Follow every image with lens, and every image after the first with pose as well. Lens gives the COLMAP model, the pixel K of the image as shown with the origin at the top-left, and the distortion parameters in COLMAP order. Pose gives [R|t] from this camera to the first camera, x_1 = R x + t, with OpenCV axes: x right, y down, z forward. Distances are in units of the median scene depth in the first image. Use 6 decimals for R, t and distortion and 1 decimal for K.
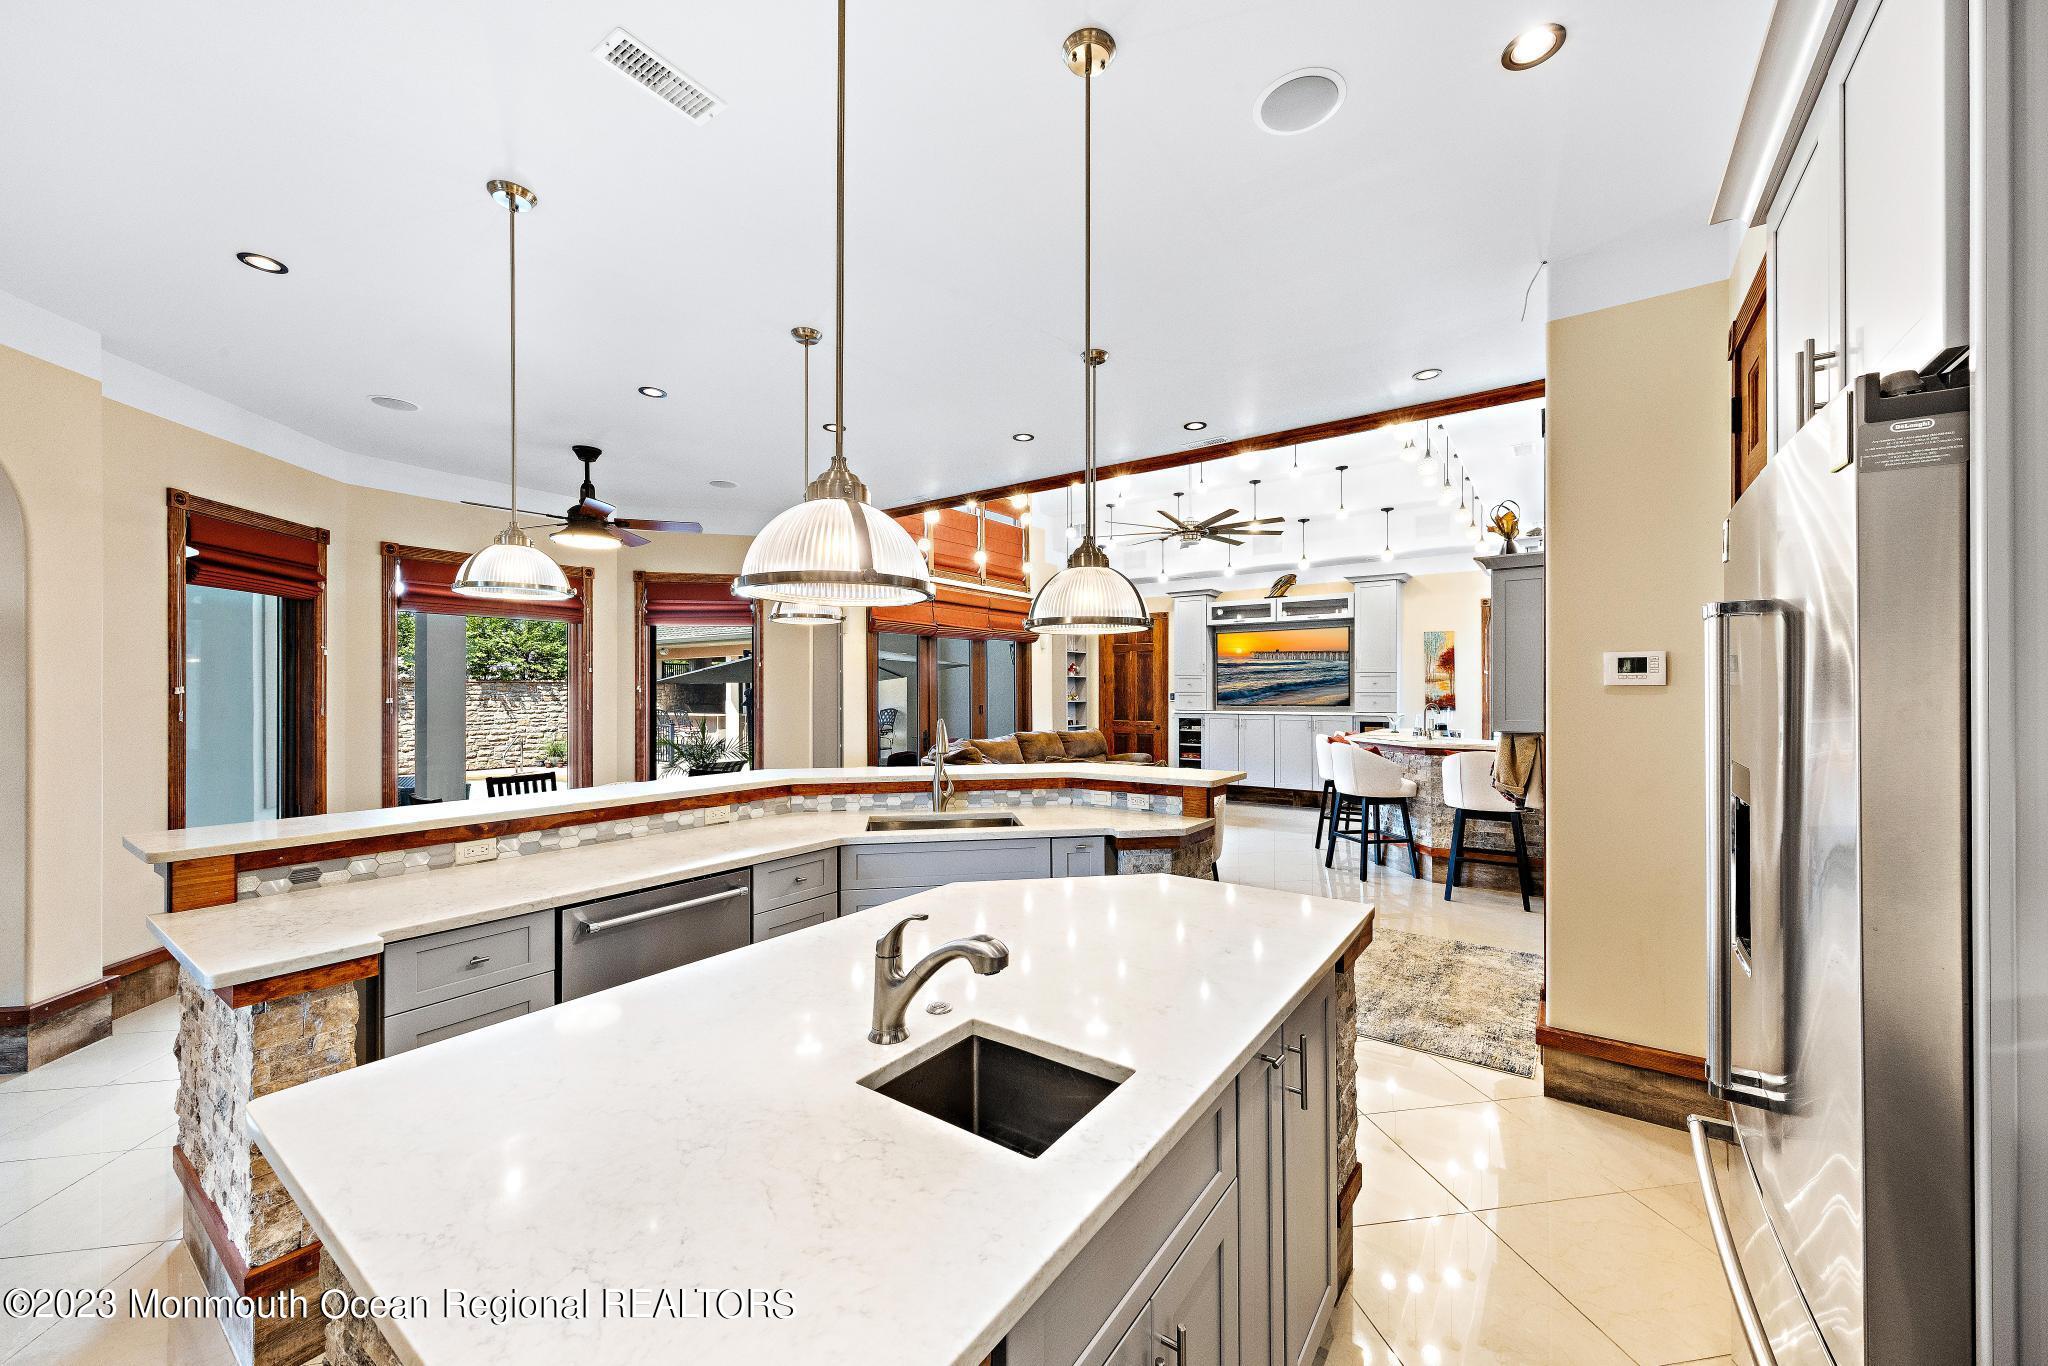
lens RADIAL K [[762.5, 0, 1029.2], [0, 762.5, 686.0], [0, 0, 1]] dist [0.010271, 0.000093]
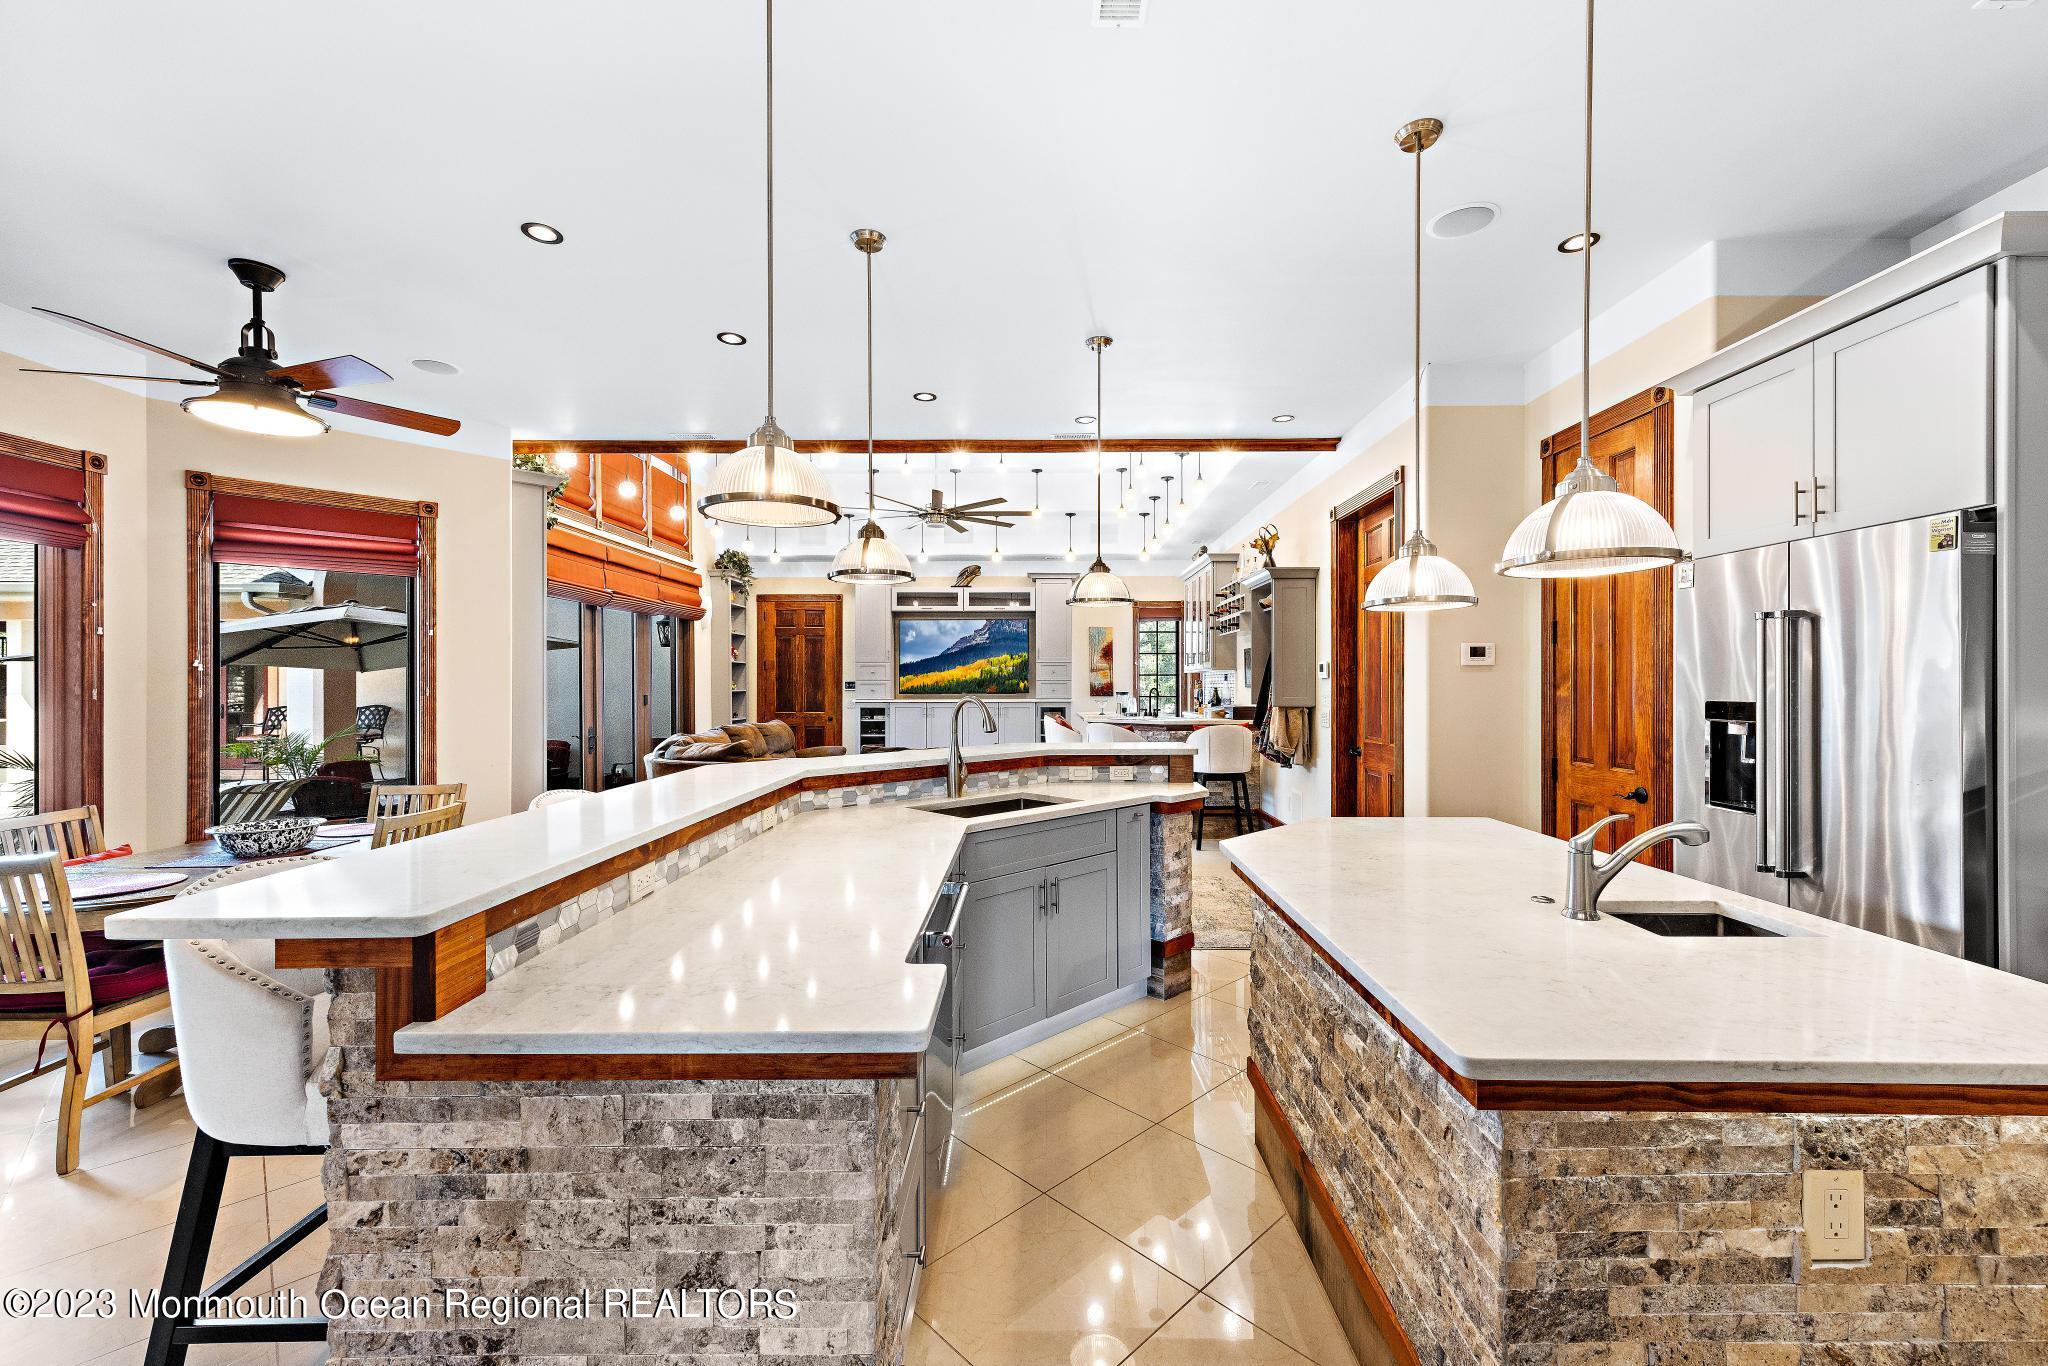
lens RADIAL K [[818.7, 0, 1029.5], [0, 818.7, 681.8], [0, 0, 1]] dist [0.005099, 0.000677]
pose [[0.821599, 0.003628, 0.570055, -0.245636], [-0.004629, 0.999989, 0.000307, 0.010152], [-0.570048, -0.002891, 0.821606, 0.058246]]
